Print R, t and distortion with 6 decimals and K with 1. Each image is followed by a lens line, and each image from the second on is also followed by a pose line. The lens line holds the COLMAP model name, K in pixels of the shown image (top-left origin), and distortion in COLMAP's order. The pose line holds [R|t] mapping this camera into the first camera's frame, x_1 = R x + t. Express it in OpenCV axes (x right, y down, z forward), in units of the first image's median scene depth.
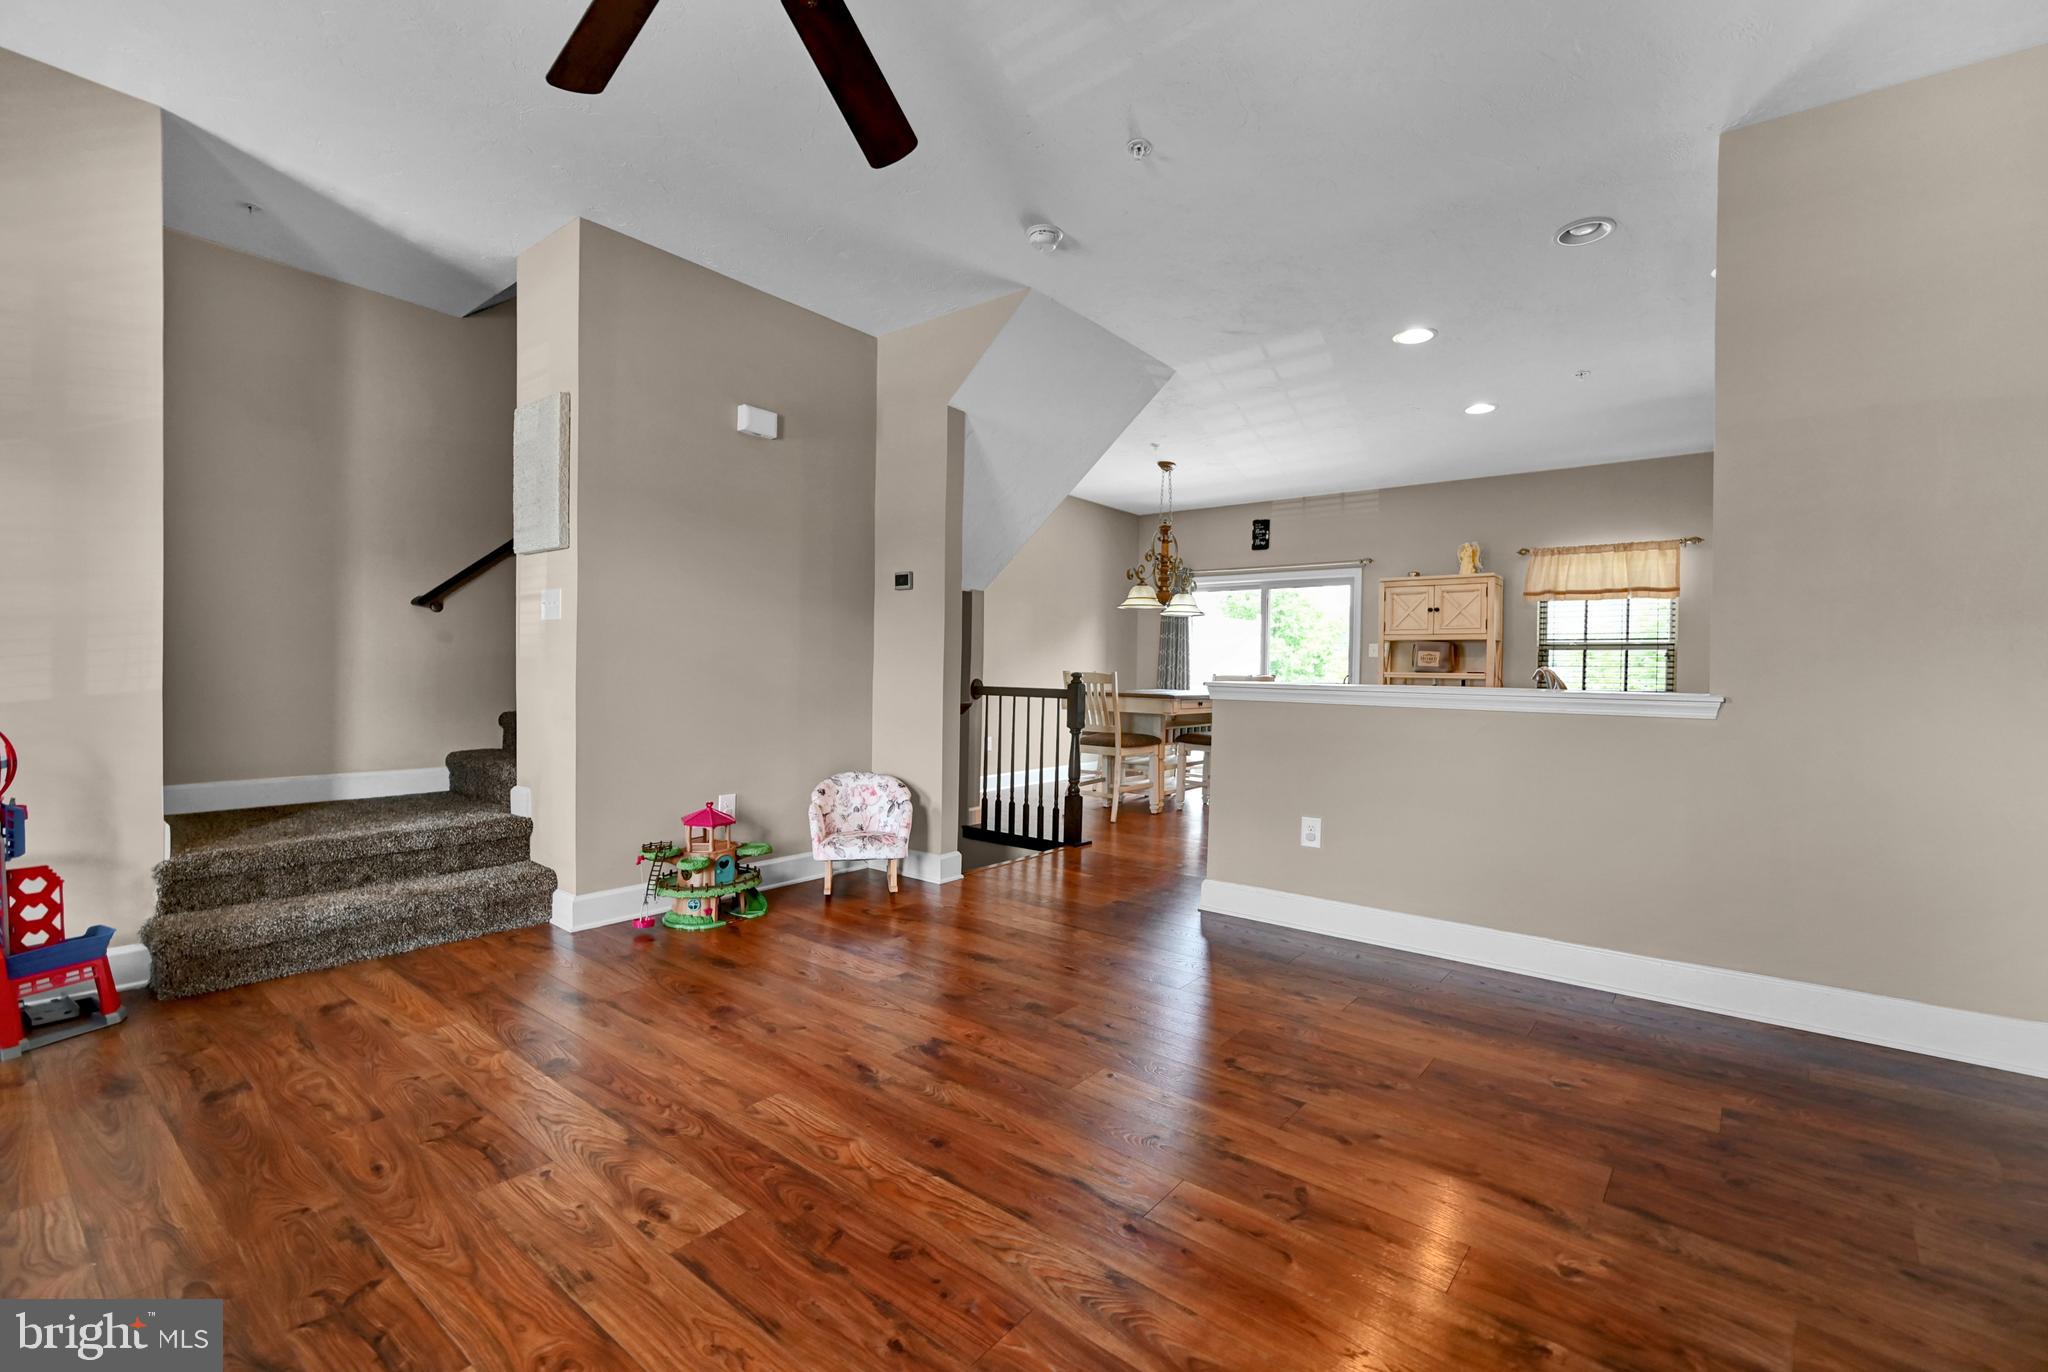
lens RADIAL K [[851.3, 0, 998.6], [0, 851.3, 693.5], [0, 0, 1]] dist [0.003815, -0.000499]
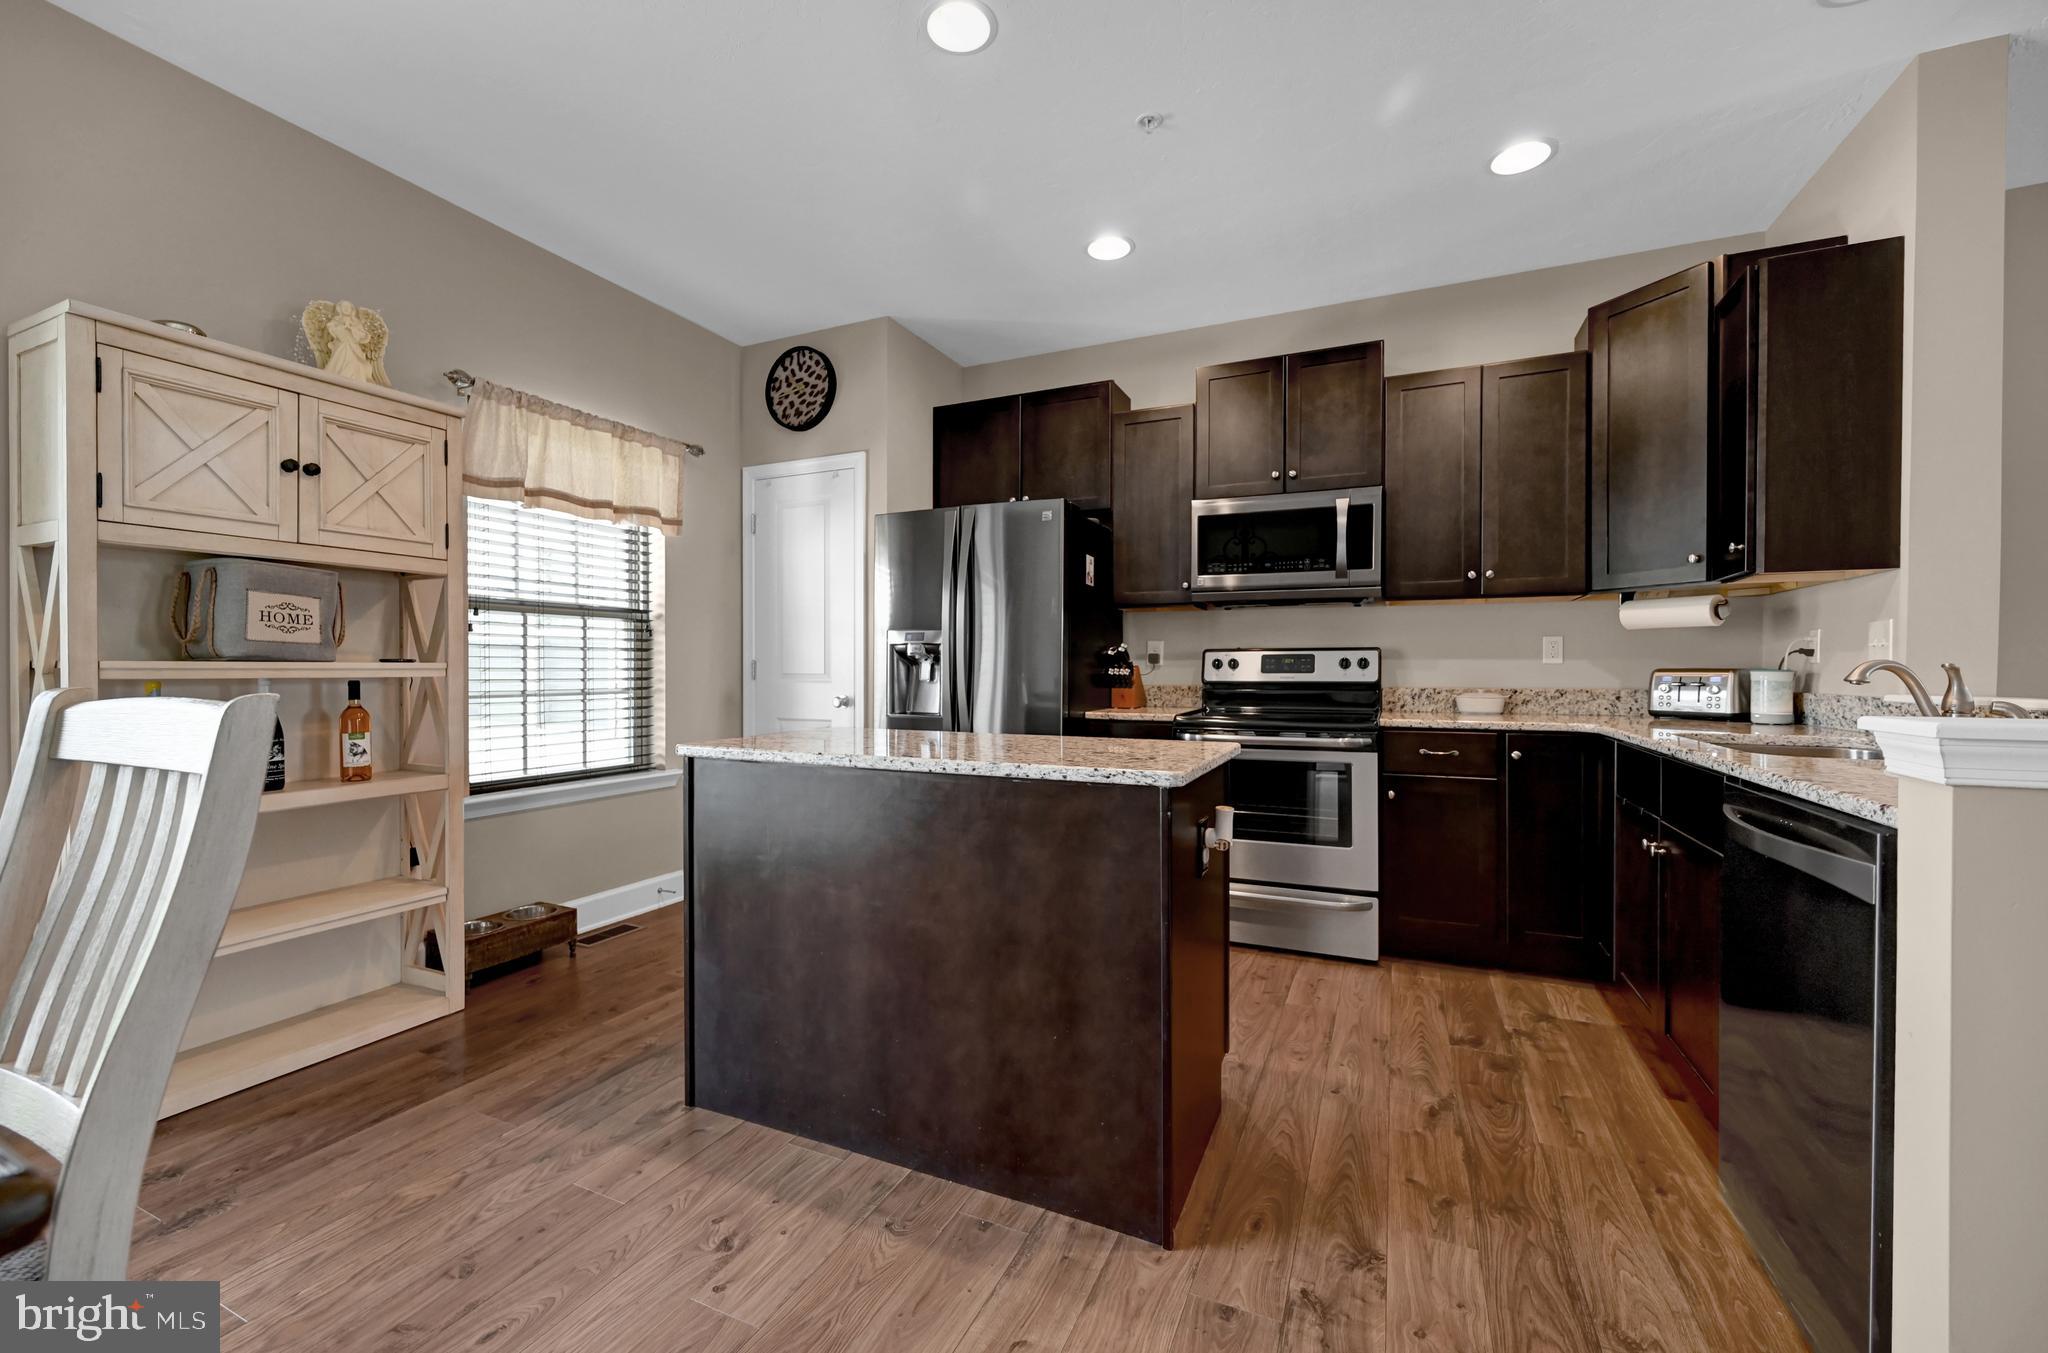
lens RADIAL K [[830.2, 0, 1016.0], [0, 830.2, 672.7], [0, 0, 1]] dist [0.000962, -0.000025]
pose [[-0.249389, -0.024416, 0.968096, 0.138652], [0.017901, 0.999395, 0.029817, -0.025576], [-0.968238, 0.024766, -0.248801, 0.859150]]
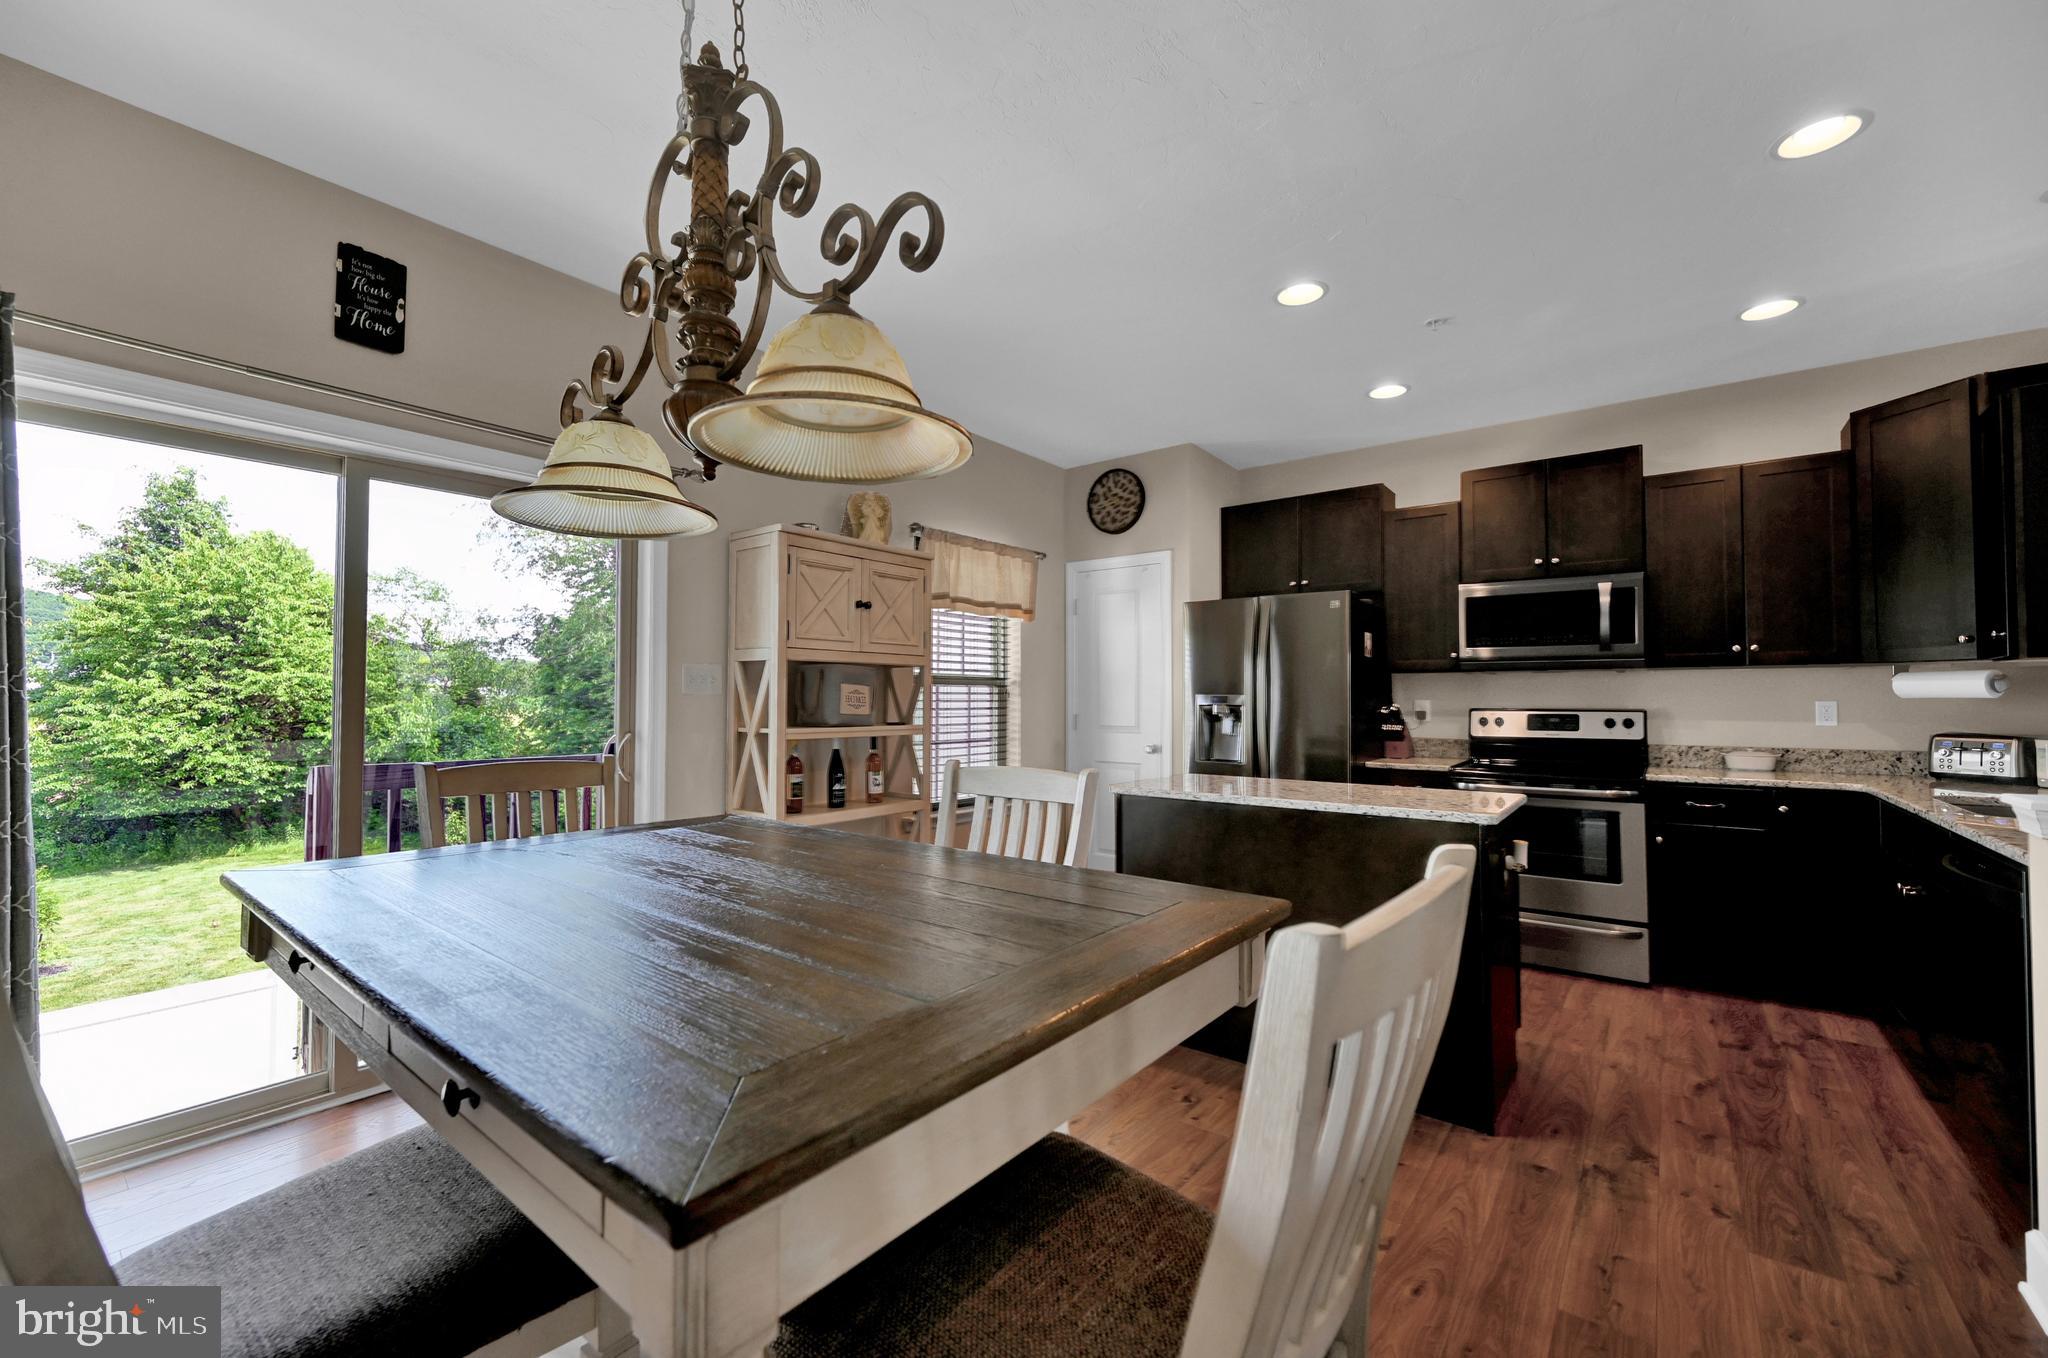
lens RADIAL K [[830.2, 0, 1017.2], [0, 830.2, 677.2], [0, 0, 1]] dist [0.000962, -0.000025]
pose [[-0.016483, 0.009749, 0.999817, 0.001619], [0.022572, 0.999701, -0.009376, -0.049779], [-0.999609, 0.022413, -0.016698, 0.964676]]
